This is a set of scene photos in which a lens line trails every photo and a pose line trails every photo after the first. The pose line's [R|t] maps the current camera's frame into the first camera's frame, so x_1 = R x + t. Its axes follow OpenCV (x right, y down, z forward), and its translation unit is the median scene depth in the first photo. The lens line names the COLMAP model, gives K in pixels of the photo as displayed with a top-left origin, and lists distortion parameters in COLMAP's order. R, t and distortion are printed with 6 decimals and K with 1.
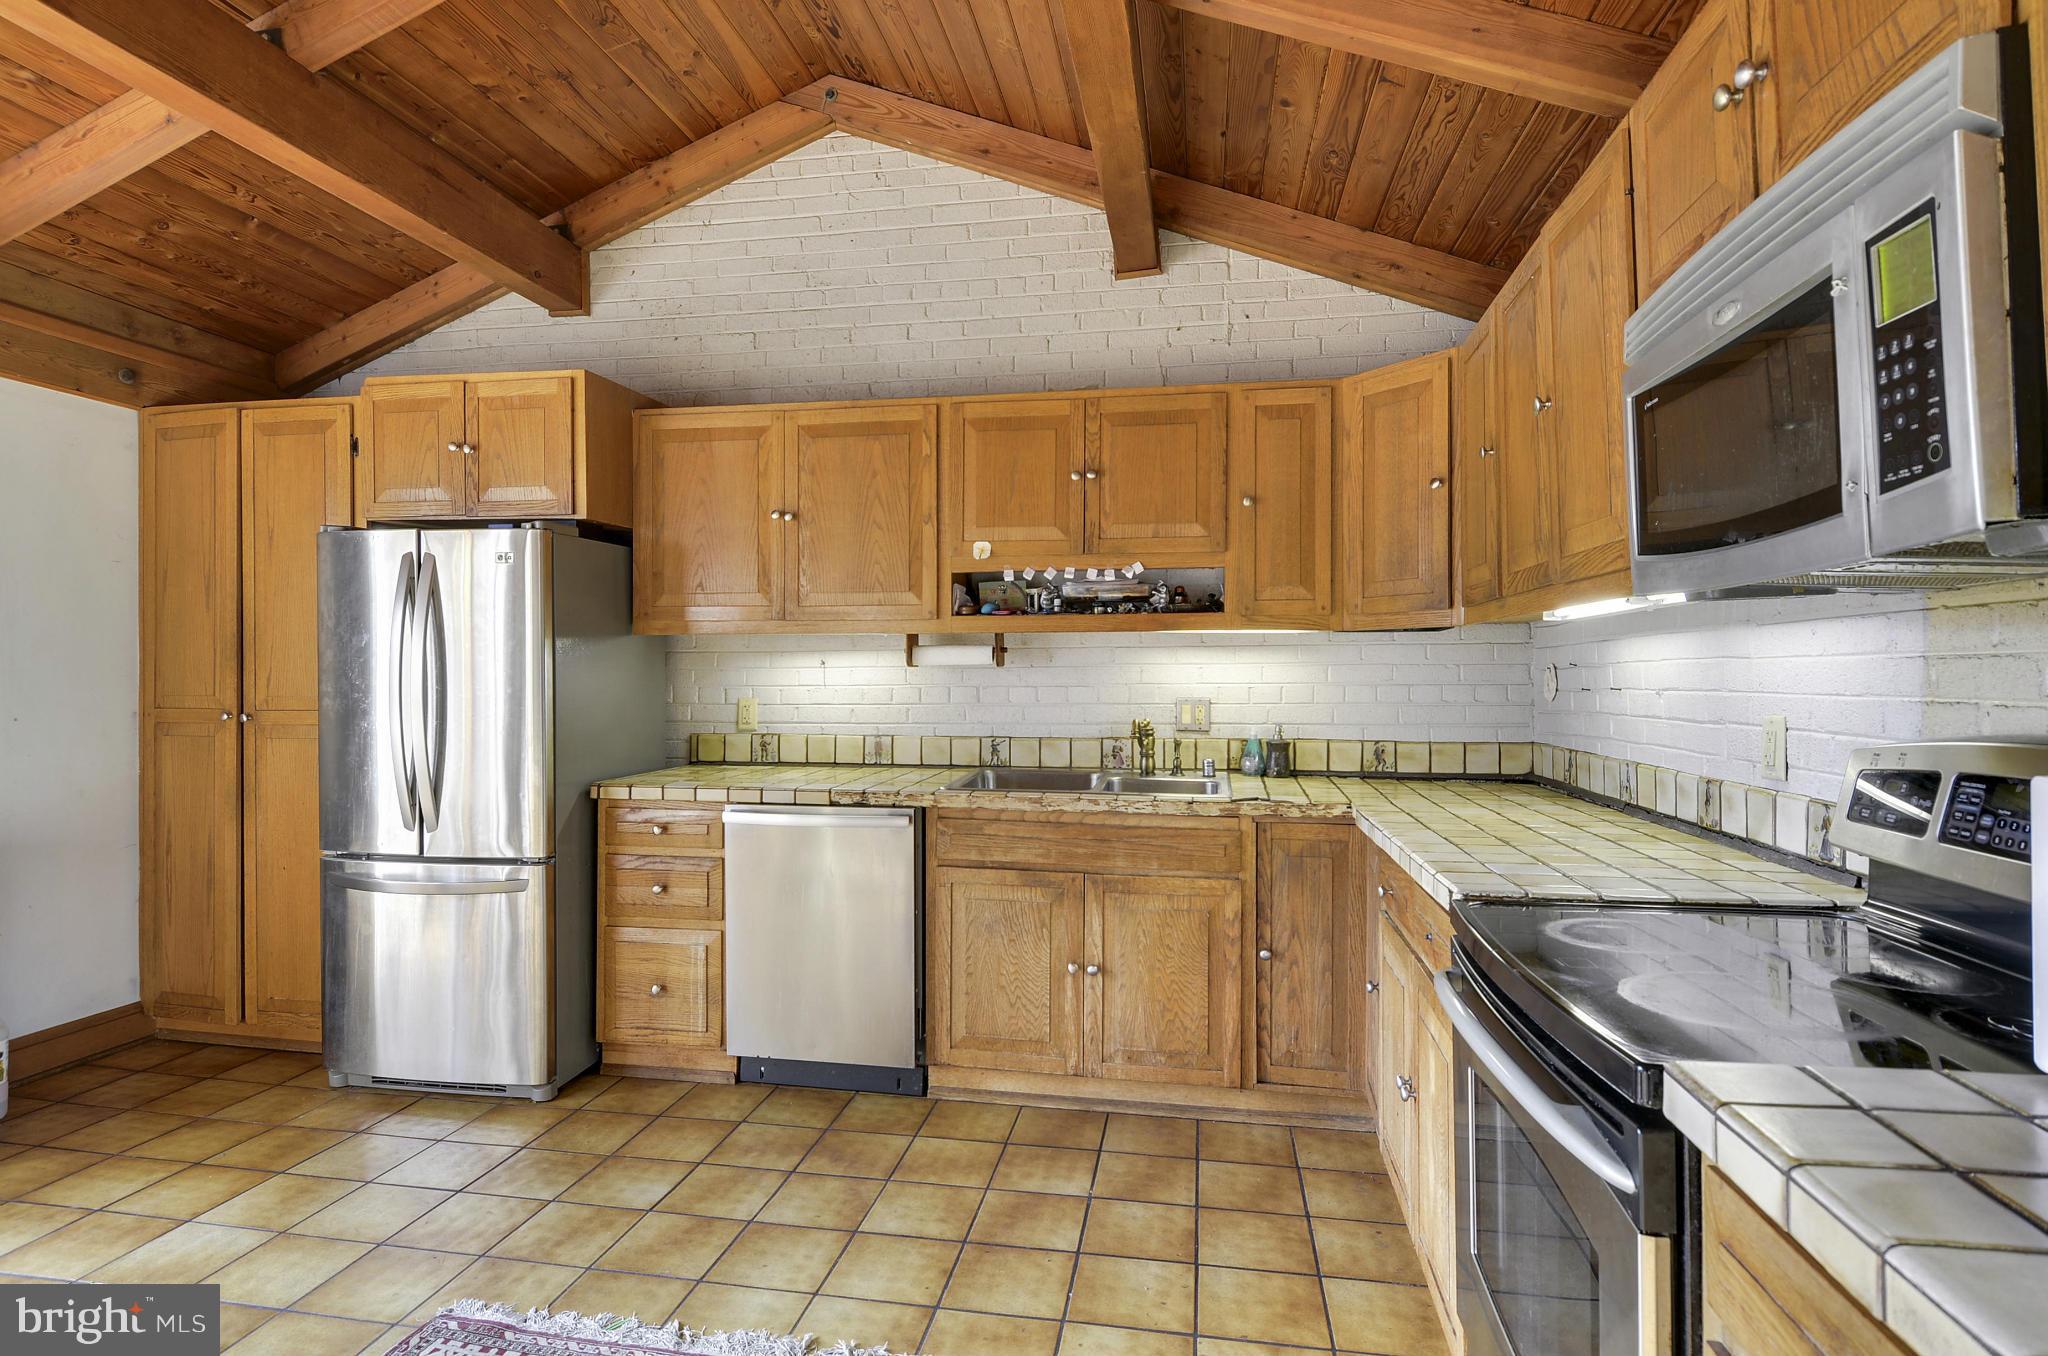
lens RADIAL K [[1092.3, 0, 1019.7], [0, 1092.3, 668.8], [0, 0, 1]] dist [0.037572, -0.000210]
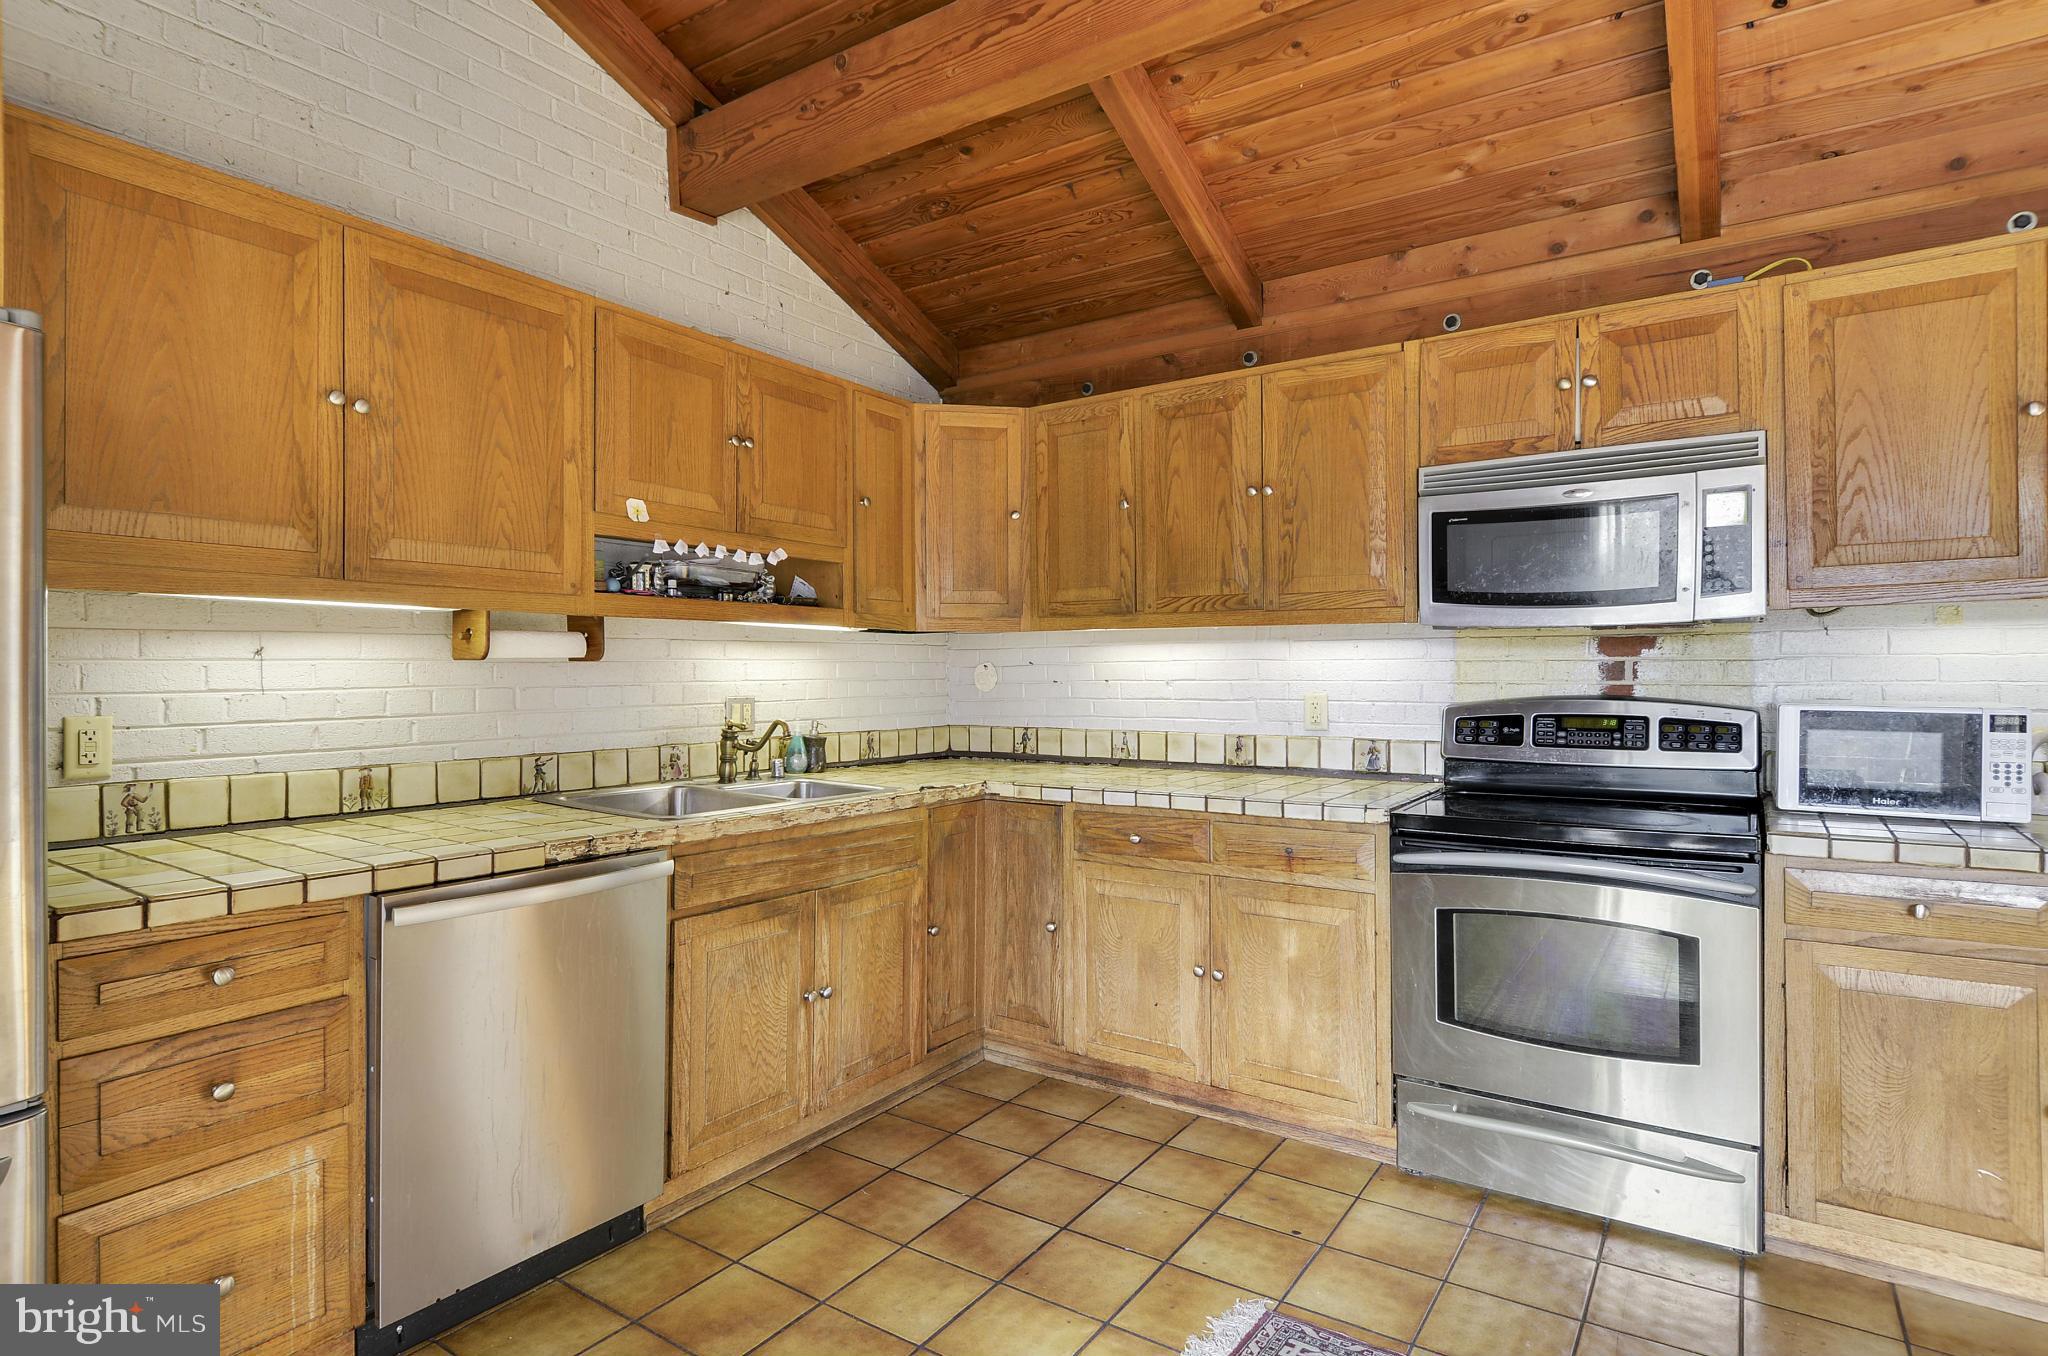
lens RADIAL K [[1062.5, 0, 1024.0], [0, 1062.5, 678.0], [0, 0, 1]] dist [0.023105, -0.000650]
pose [[0.408161, -0.005988, 0.912890, -0.651338], [-0.002892, 0.999965, 0.007852, 0.003795], [-0.912905, -0.005845, 0.408129, 0.468145]]
